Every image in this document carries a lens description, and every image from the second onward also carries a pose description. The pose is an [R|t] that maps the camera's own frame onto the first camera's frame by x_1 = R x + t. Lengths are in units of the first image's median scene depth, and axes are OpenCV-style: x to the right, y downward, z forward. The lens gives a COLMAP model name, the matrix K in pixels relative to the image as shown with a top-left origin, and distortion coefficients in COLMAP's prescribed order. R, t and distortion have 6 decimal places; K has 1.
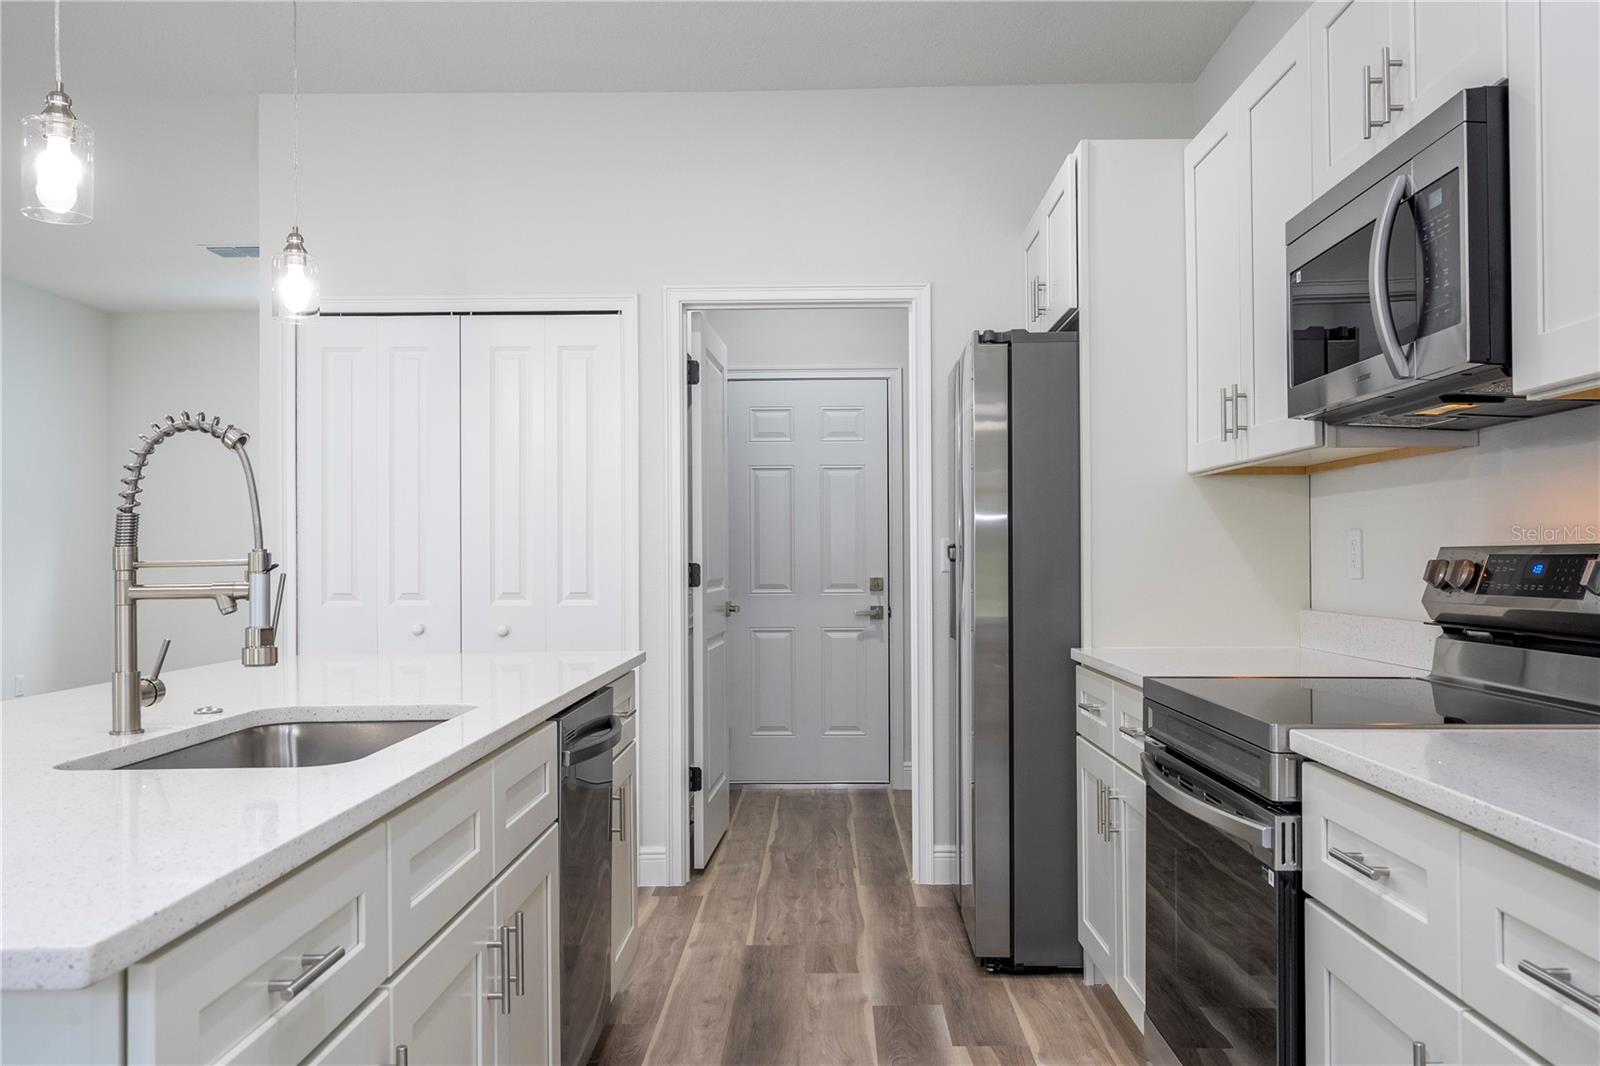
lens RADIAL K [[1320.1, 0, 815.1], [0, 1320.1, 535.1], [0, 0, 1]] dist [0.005081, 0.010884]
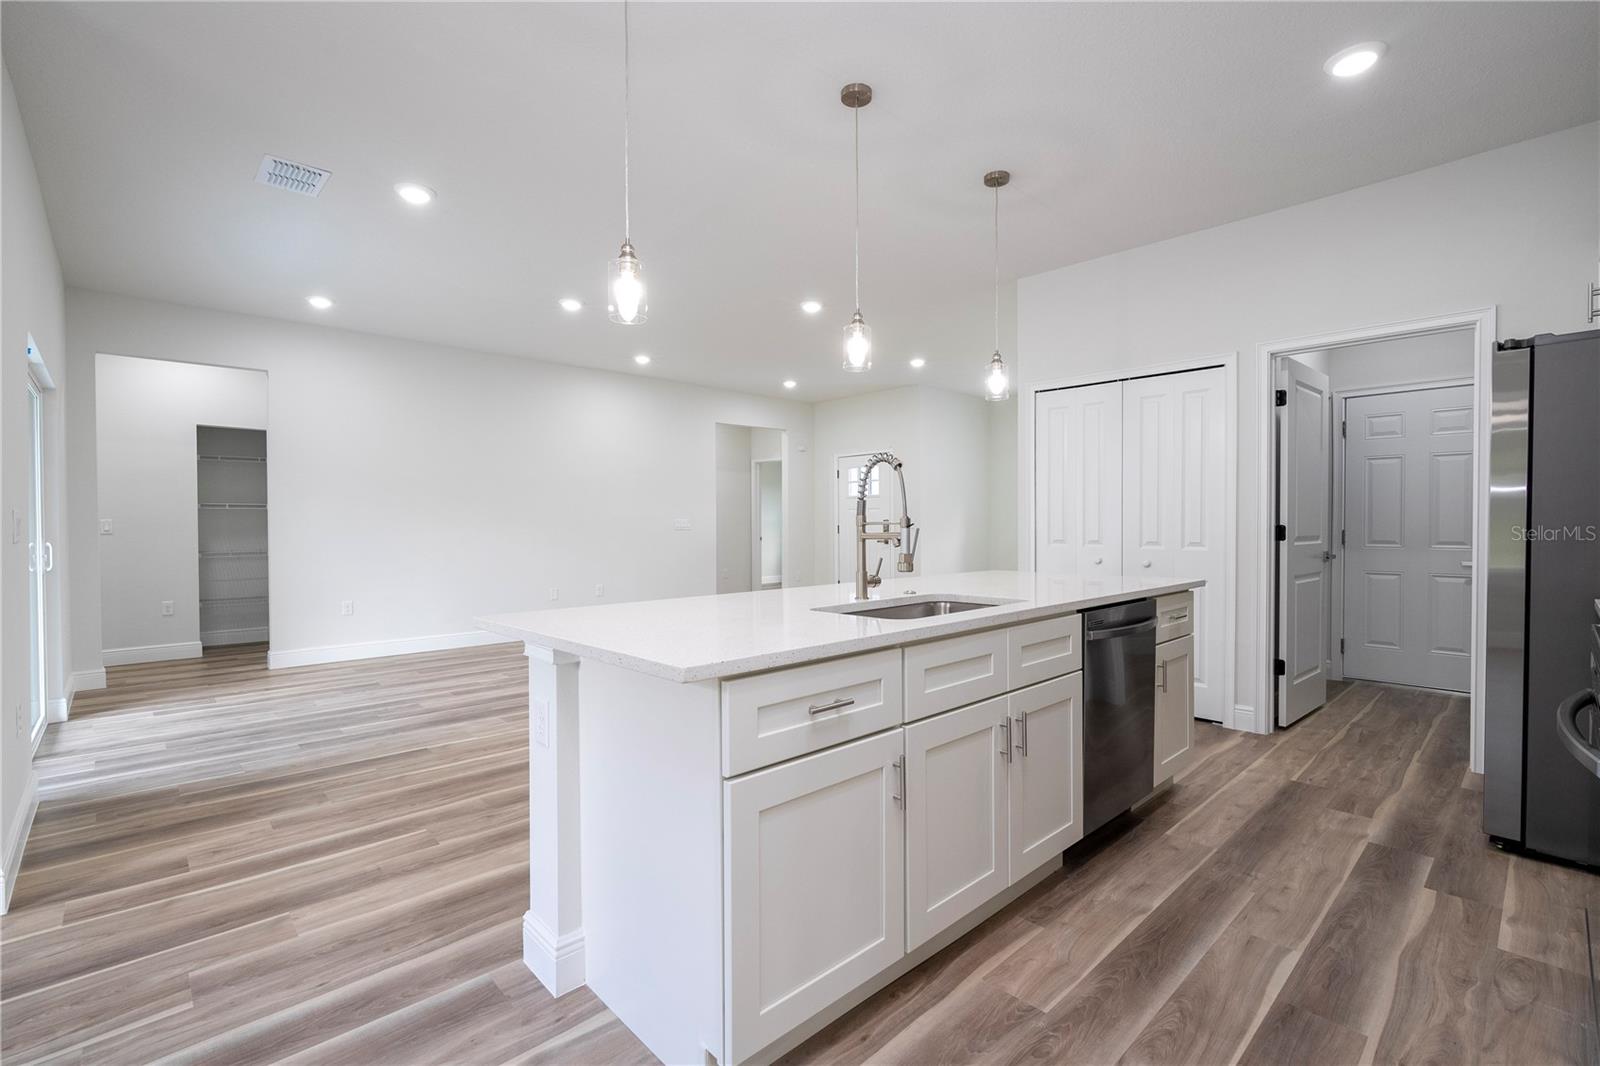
lens RADIAL K [[723.0, 0, 805.0], [0, 723.0, 536.7], [0, 0, 1]] dist [-0.000294, -0.001222]
pose [[0.694622, 0.019554, -0.719109, 0.163178], [0.008975, 0.999317, 0.035842, 0.000077], [0.719319, -0.031351, 0.693972, 0.046395]]
